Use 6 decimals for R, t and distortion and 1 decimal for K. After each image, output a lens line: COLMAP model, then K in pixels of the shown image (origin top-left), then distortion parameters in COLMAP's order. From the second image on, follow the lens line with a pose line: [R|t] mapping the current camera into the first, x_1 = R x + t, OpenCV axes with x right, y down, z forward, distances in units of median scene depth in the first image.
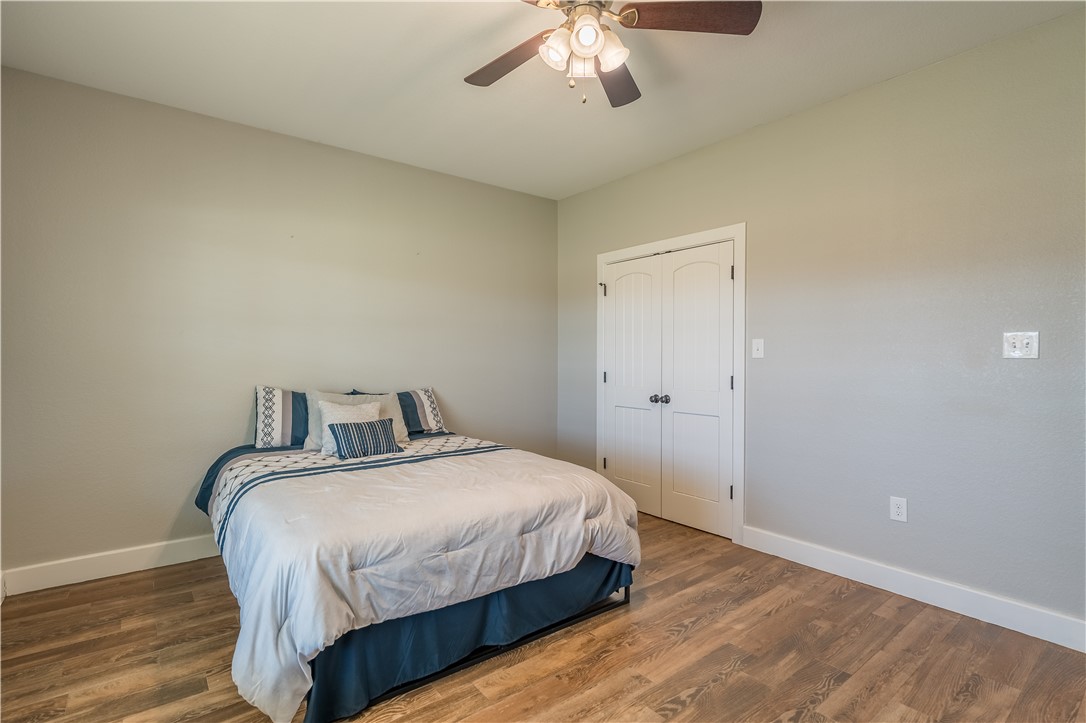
lens RADIAL K [[510.2, 0, 567.6], [0, 510.2, 358.5], [0, 0, 1]] dist [-0.002902, -0.000286]
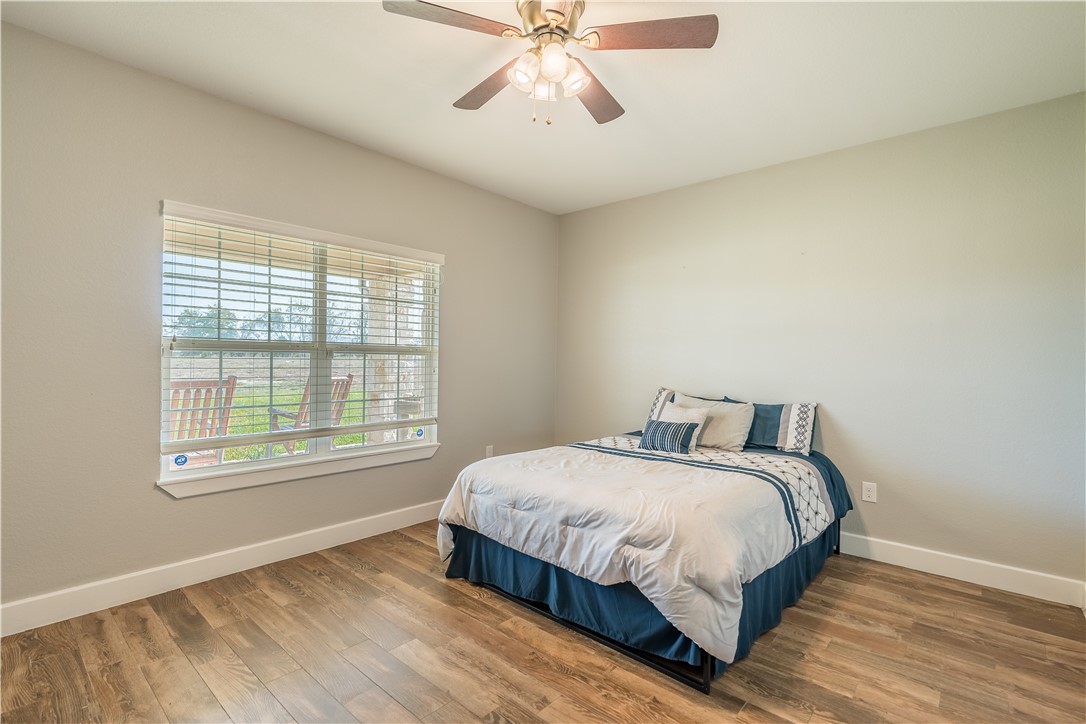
lens RADIAL K [[510.2, 0, 544.3], [0, 510.2, 361.2], [0, 0, 1]] dist [-0.002902, -0.000286]
pose [[0.160713, -0.003623, -0.986995, 1.004695], [-0.017614, 0.999823, -0.006538, -0.000541], [0.986844, 0.018435, 0.160620, 0.778935]]
